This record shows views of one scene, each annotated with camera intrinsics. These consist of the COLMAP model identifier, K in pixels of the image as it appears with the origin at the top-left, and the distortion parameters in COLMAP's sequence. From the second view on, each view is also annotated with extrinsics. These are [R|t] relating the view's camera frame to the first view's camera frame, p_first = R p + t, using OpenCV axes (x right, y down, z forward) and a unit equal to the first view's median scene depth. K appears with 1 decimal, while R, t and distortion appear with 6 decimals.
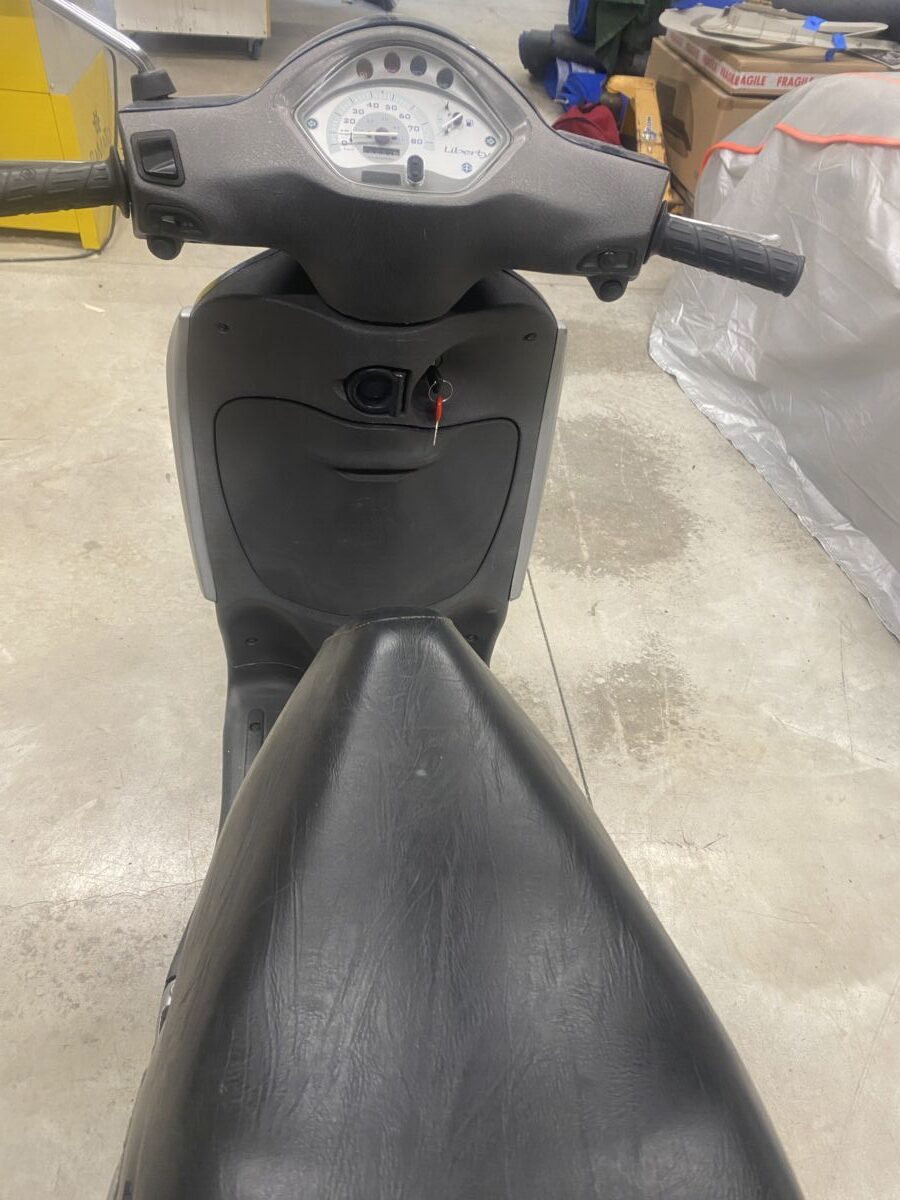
lens RADIAL K [[914.7, 0, 438.9], [0, 914.7, 591.0], [0, 0, 1]] dist [0.025323, -0.017974]
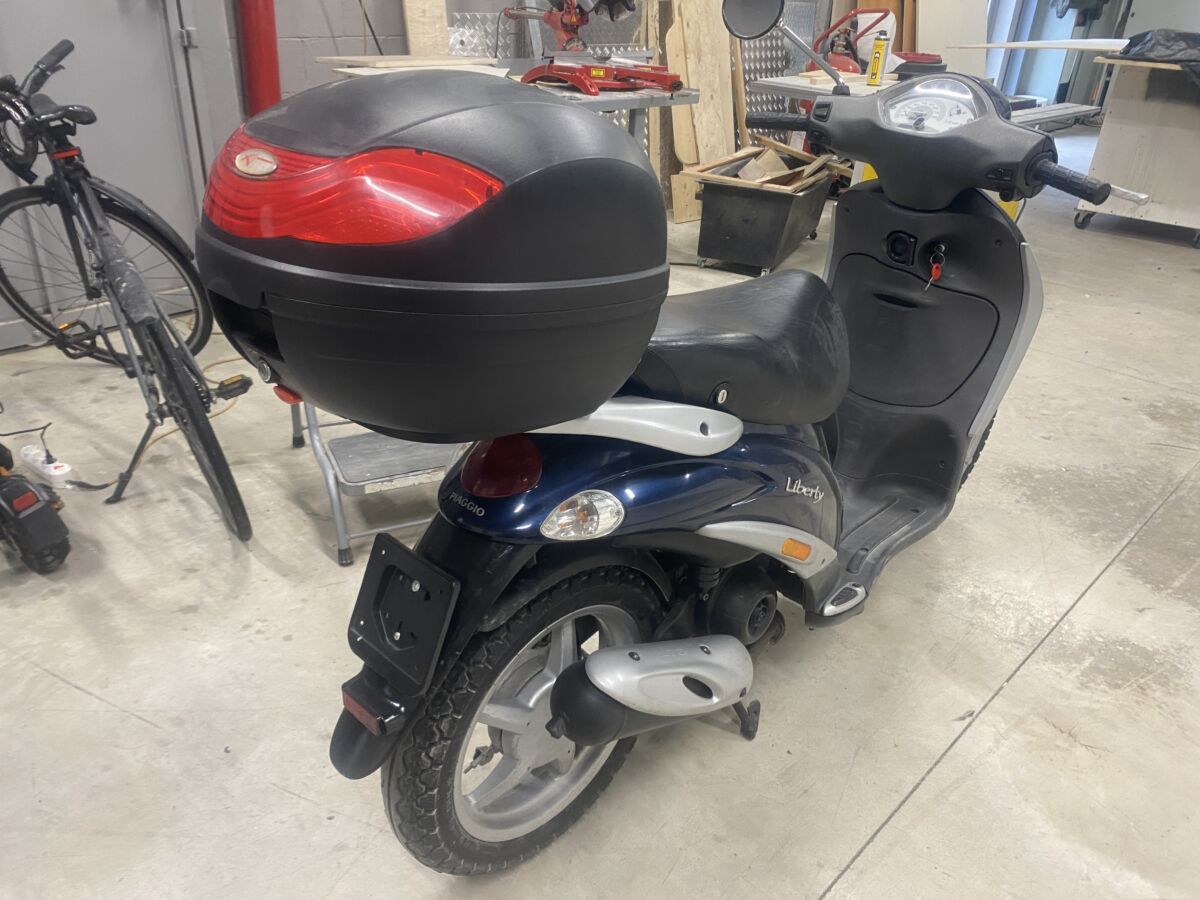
lens RADIAL K [[914.7, 0, 599.4], [0, 914.7, 451.7], [0, 0, 1]] dist [0.025323, -0.017974]
pose [[0.644179, 0.299716, -0.703707, 0.858276], [-0.513170, 0.851583, -0.107062, 0.573242], [0.567177, 0.430089, 0.702377, -0.440096]]
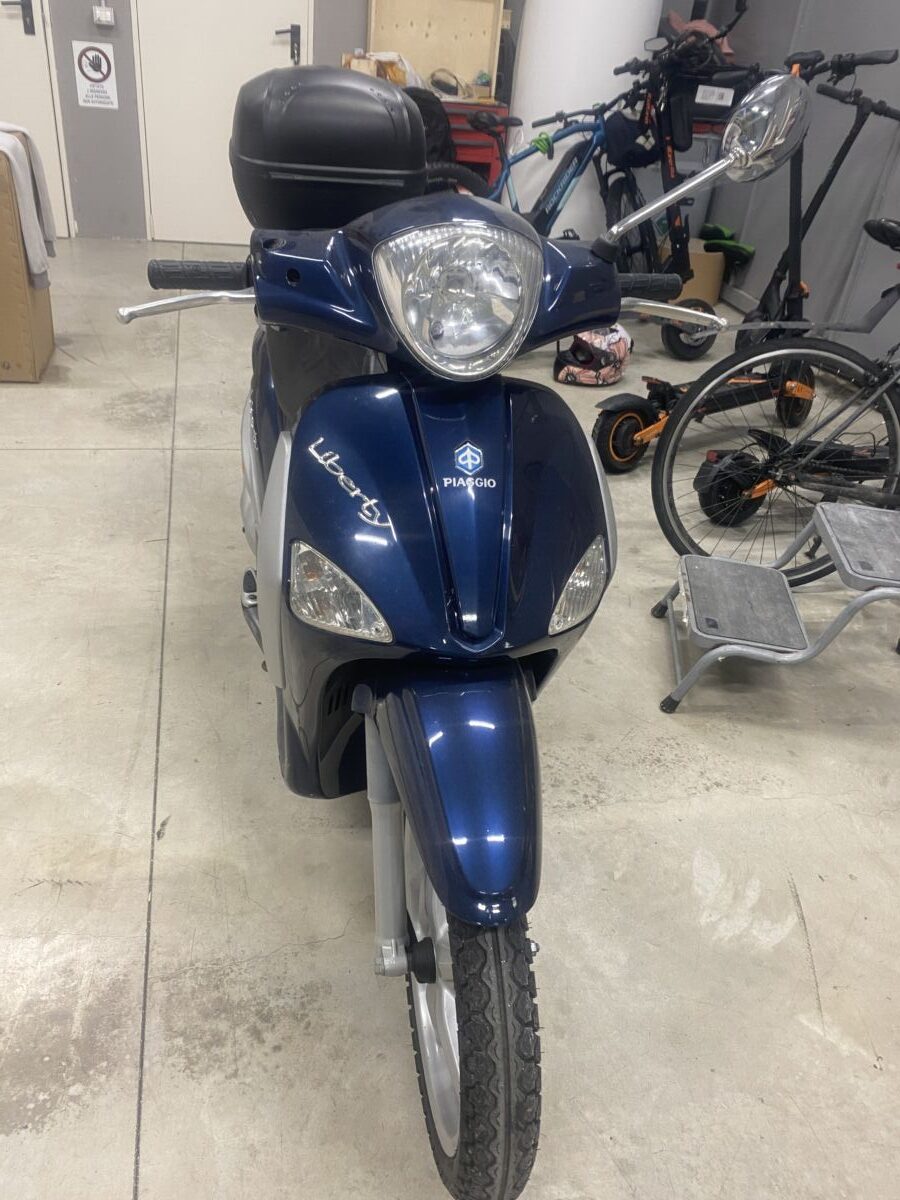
lens RADIAL K [[914.7, 0, 444.2], [0, 914.7, 598.8], [0, 0, 1]] dist [0.025323, -0.017974]
pose [[-0.974316, -0.097494, -0.202984, 0.133741], [-0.220351, 0.227029, 0.948632, -1.222041], [-0.046403, 0.968996, -0.242681, 1.321695]]
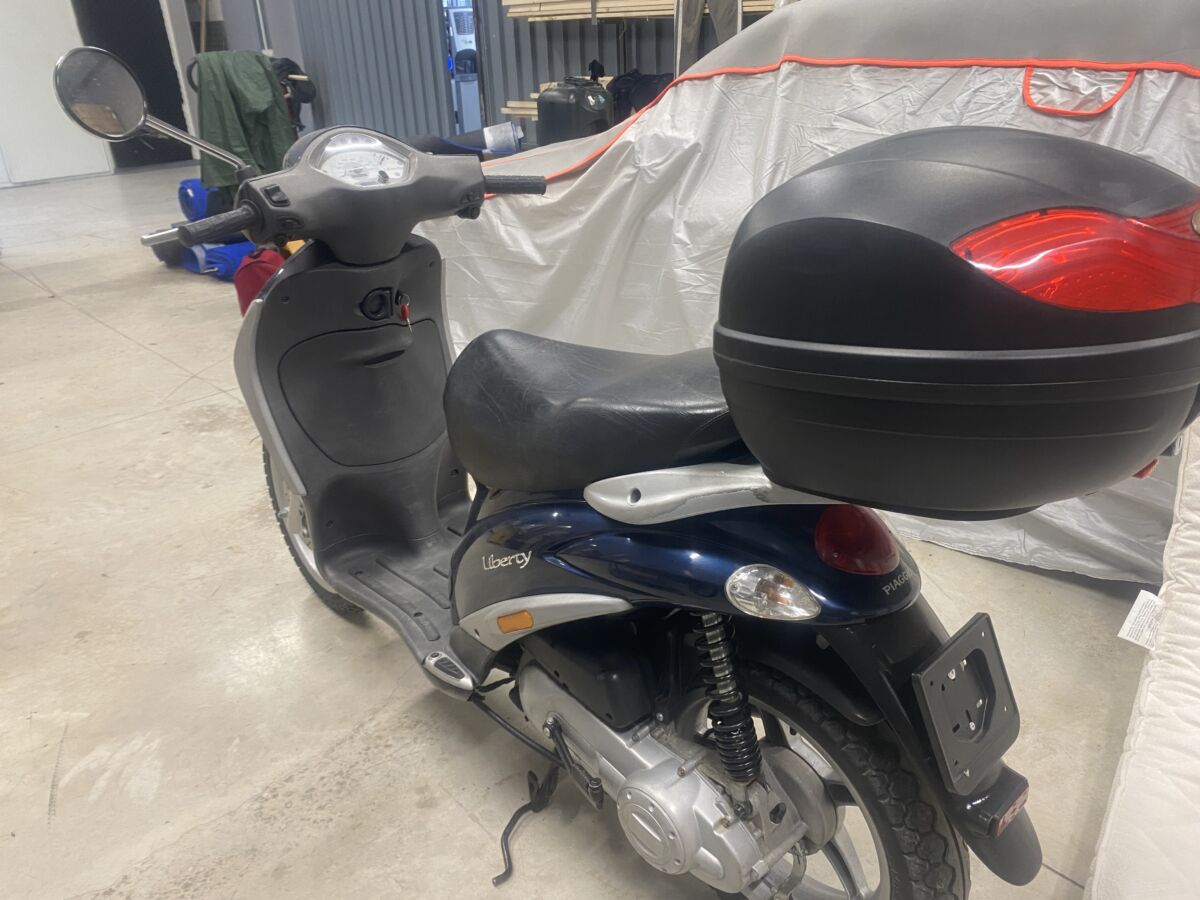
lens RADIAL K [[914.7, 0, 594.6], [0, 914.7, 457.5], [0, 0, 1]] dist [0.025323, -0.017974]
pose [[0.787768, -0.378281, 0.486133, -0.633432], [0.501323, 0.852306, -0.149166, 0.461871], [-0.357907, 0.361218, 0.861060, -0.545817]]
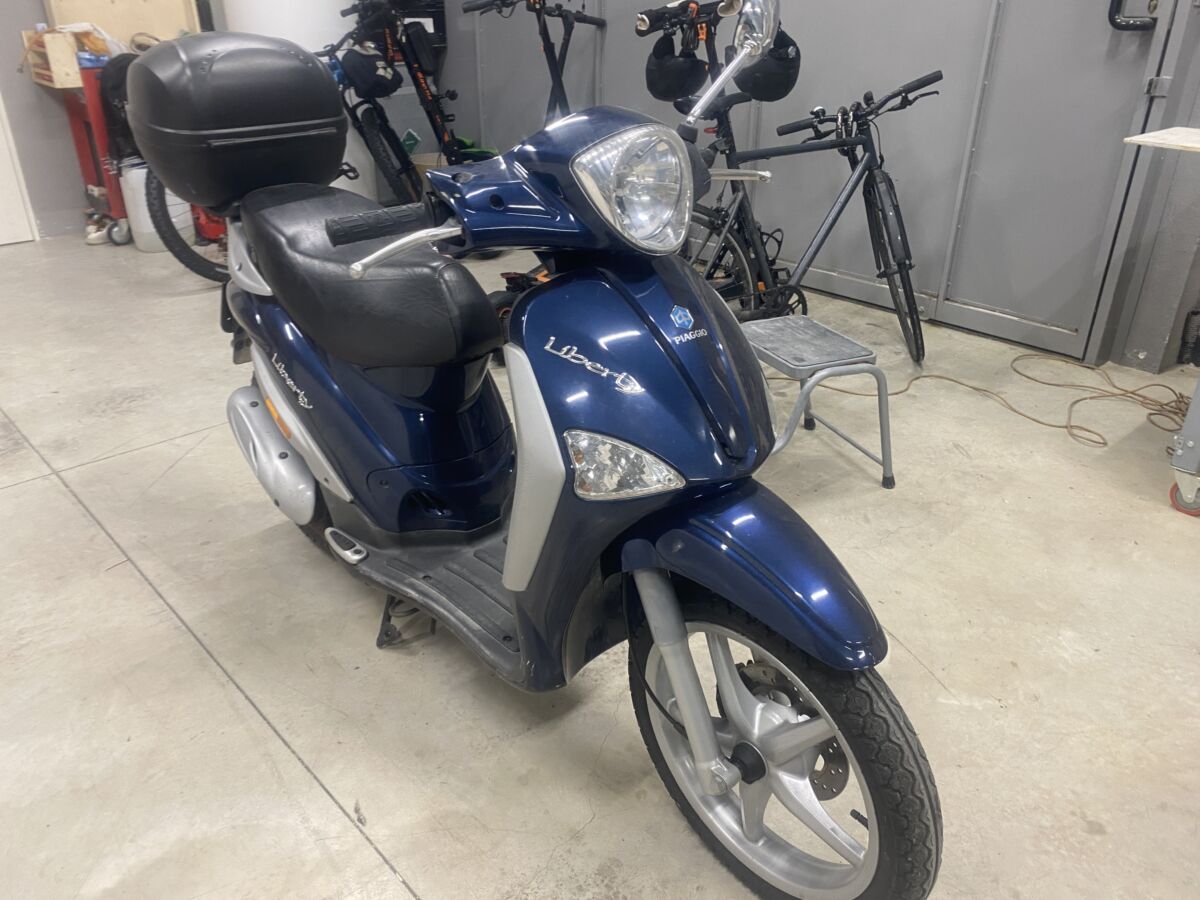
lens RADIAL K [[914.7, 0, 594.2], [0, 914.7, 443.2], [0, 0, 1]] dist [0.025323, -0.017974]
pose [[-0.792994, 0.180160, -0.581981, 0.697892], [-0.474813, 0.415781, 0.775680, -1.108131], [0.381723, 0.891442, -0.244170, 1.316305]]
